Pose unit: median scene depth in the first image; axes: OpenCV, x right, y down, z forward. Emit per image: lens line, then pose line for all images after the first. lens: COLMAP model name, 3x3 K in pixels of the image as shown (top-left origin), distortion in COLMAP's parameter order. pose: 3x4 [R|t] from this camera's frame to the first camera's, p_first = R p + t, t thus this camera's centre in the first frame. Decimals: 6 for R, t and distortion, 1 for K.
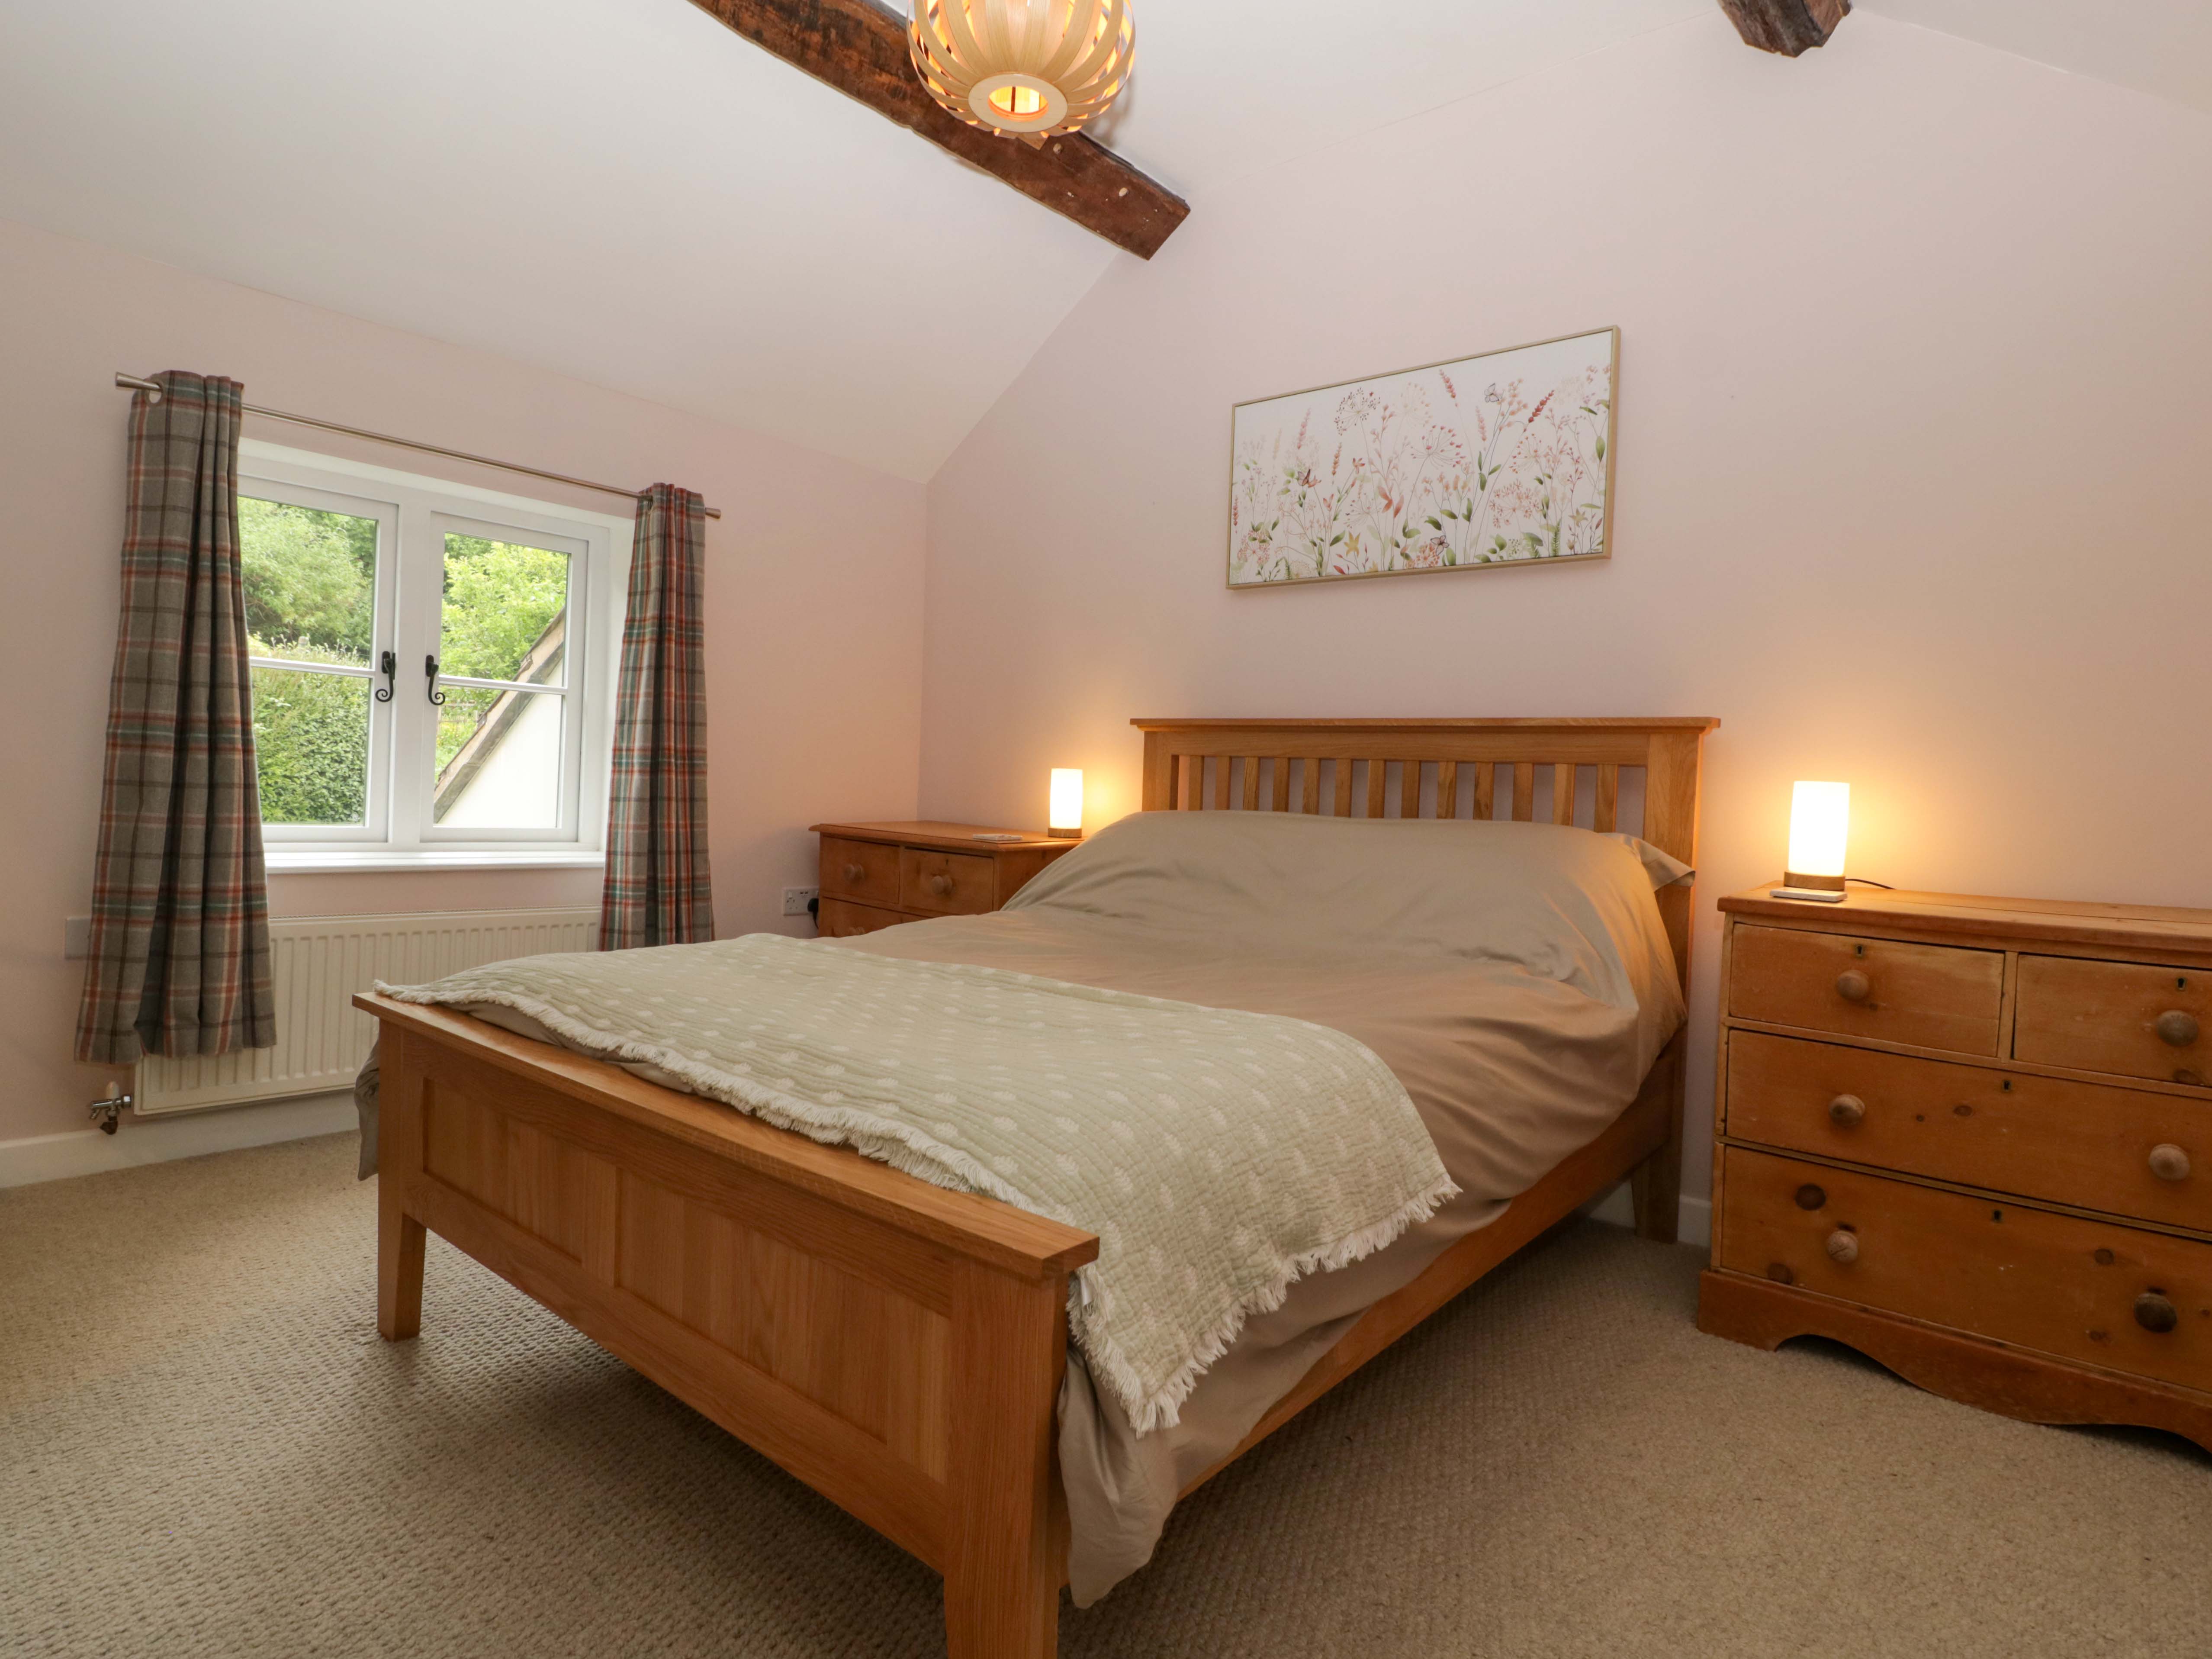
lens RADIAL K [[1189.0, 0, 1106.0], [0, 1189.0, 829.5], [0, 0, 1]] dist [-0.005205, -0.000969]
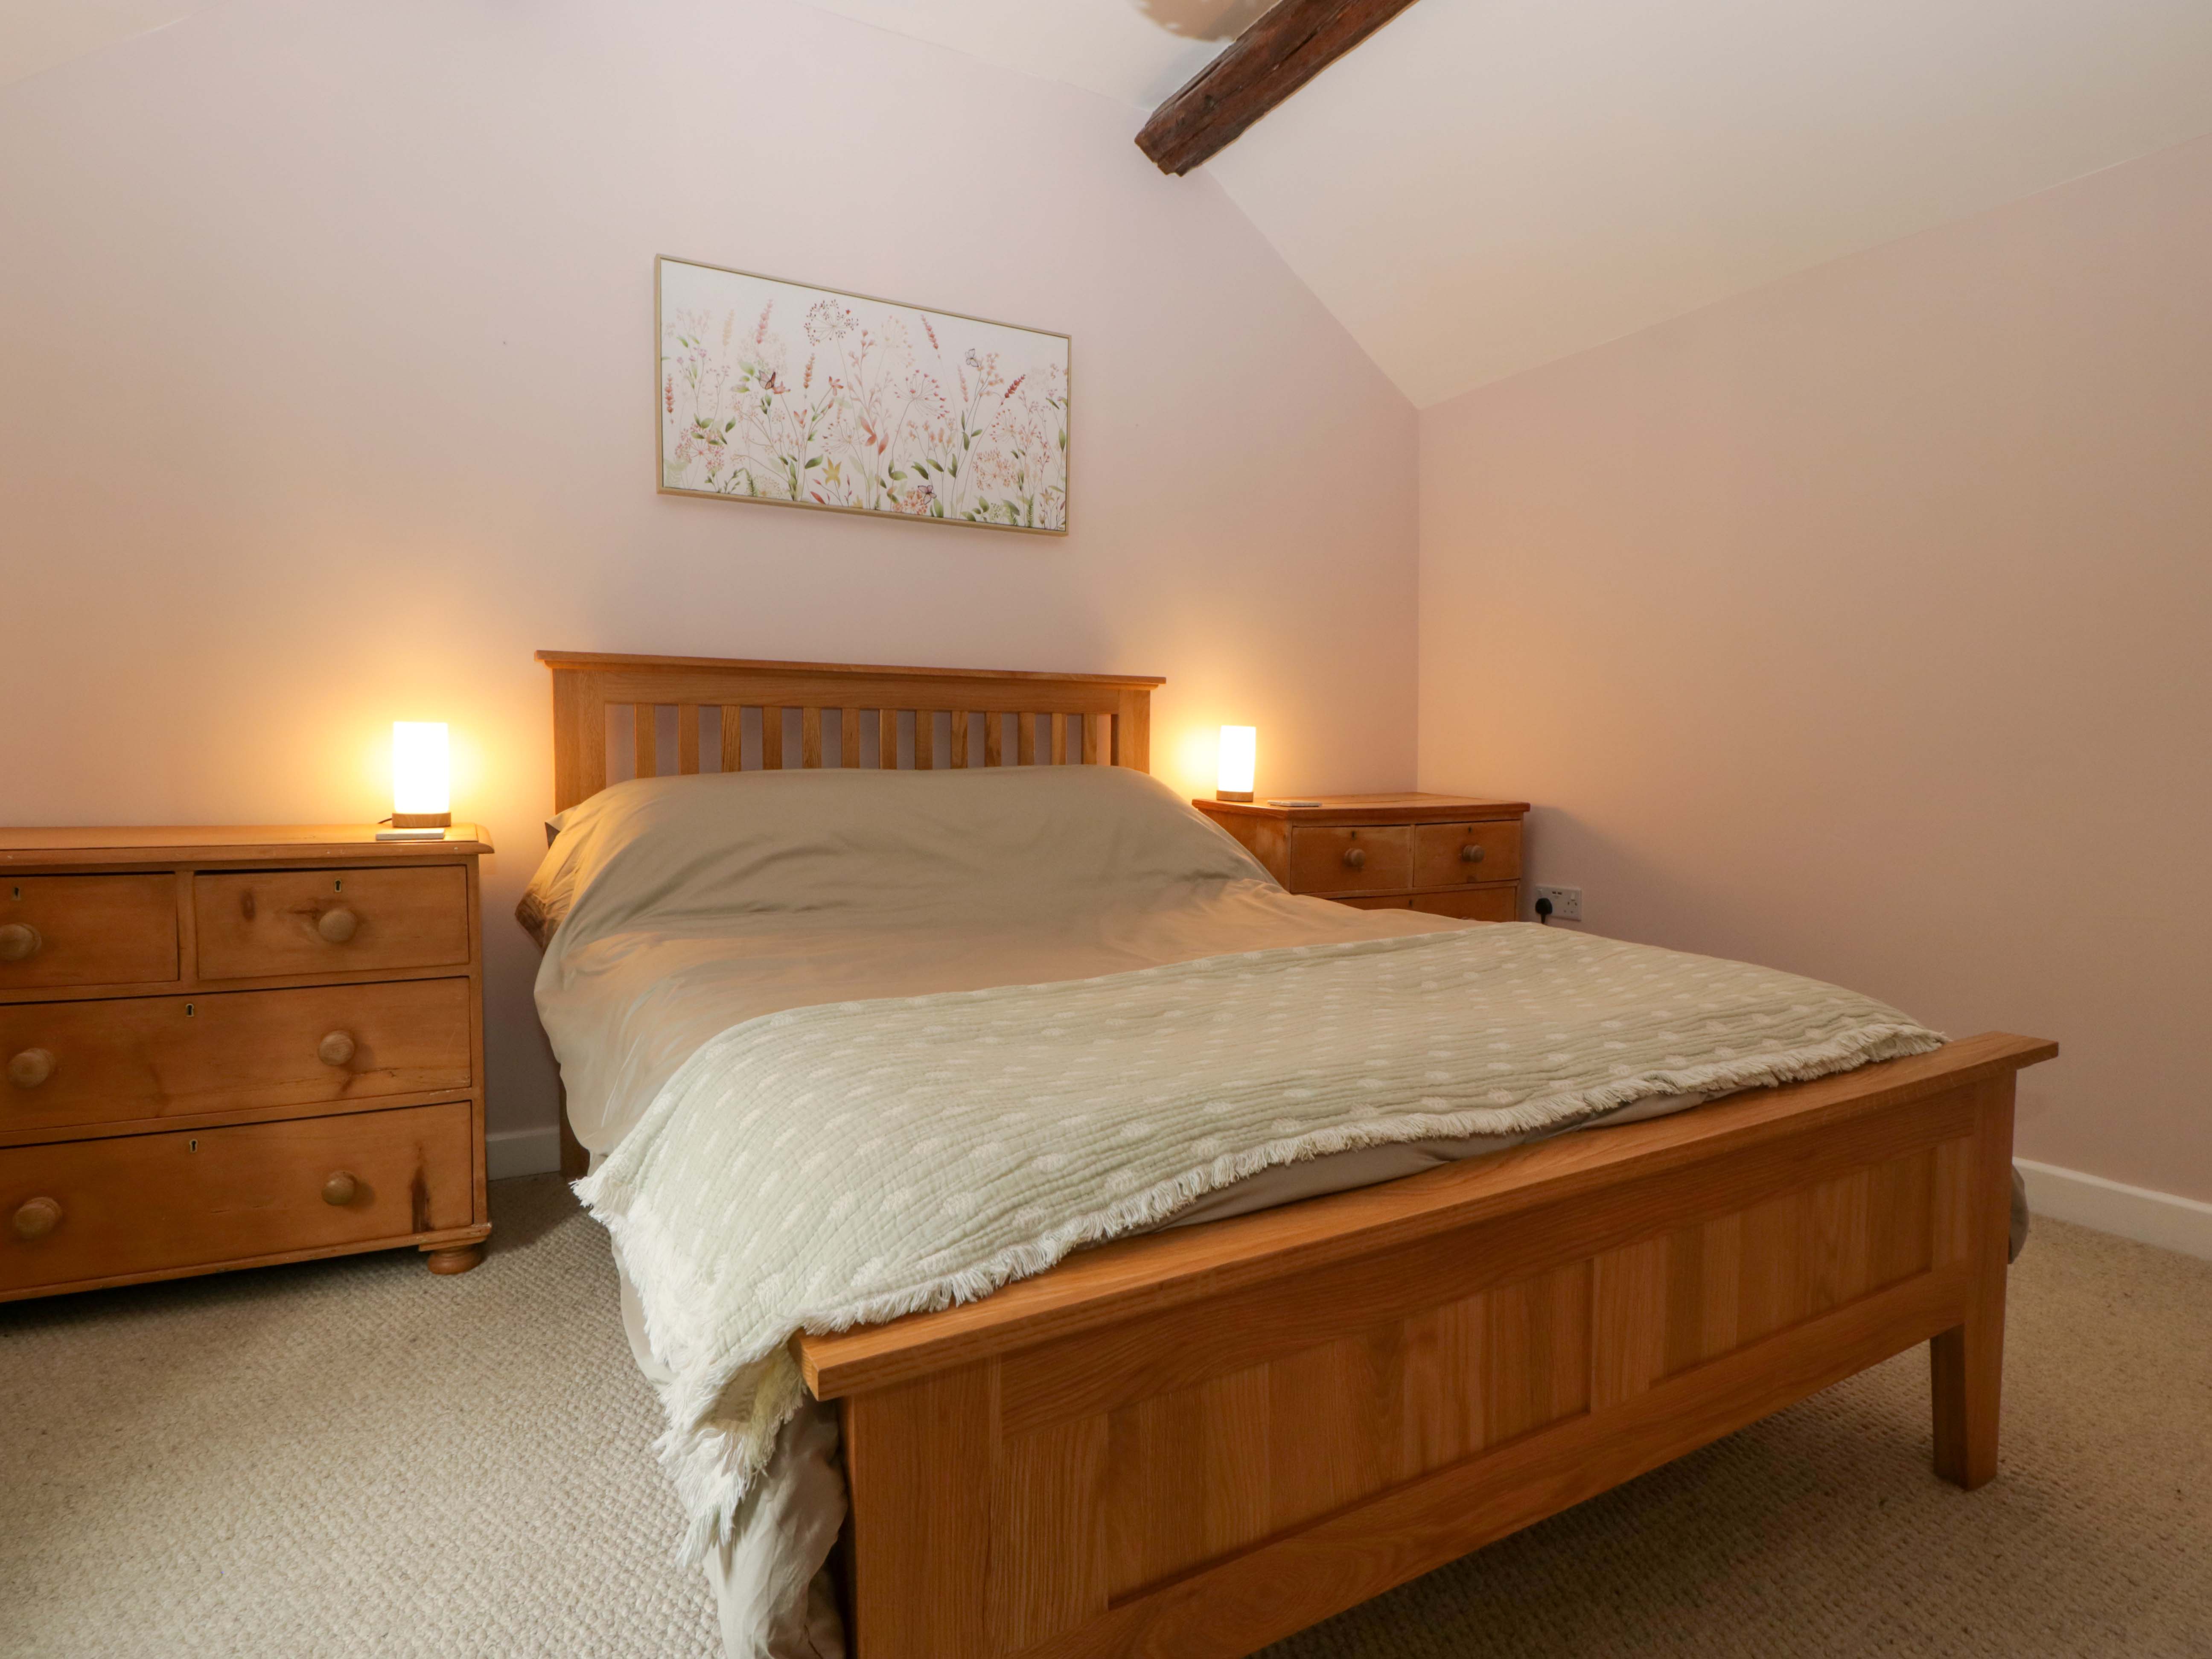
lens RADIAL K [[1152.0, 0, 1106.0], [0, 1152.0, 829.5], [0, 0, 1]] dist [-0.001646, -0.000404]
pose [[0.365562, -0.098642, 0.925545, -0.591687], [0.048134, 0.995041, 0.087038, -0.035027], [-0.929542, 0.012732, 0.368497, 0.504442]]
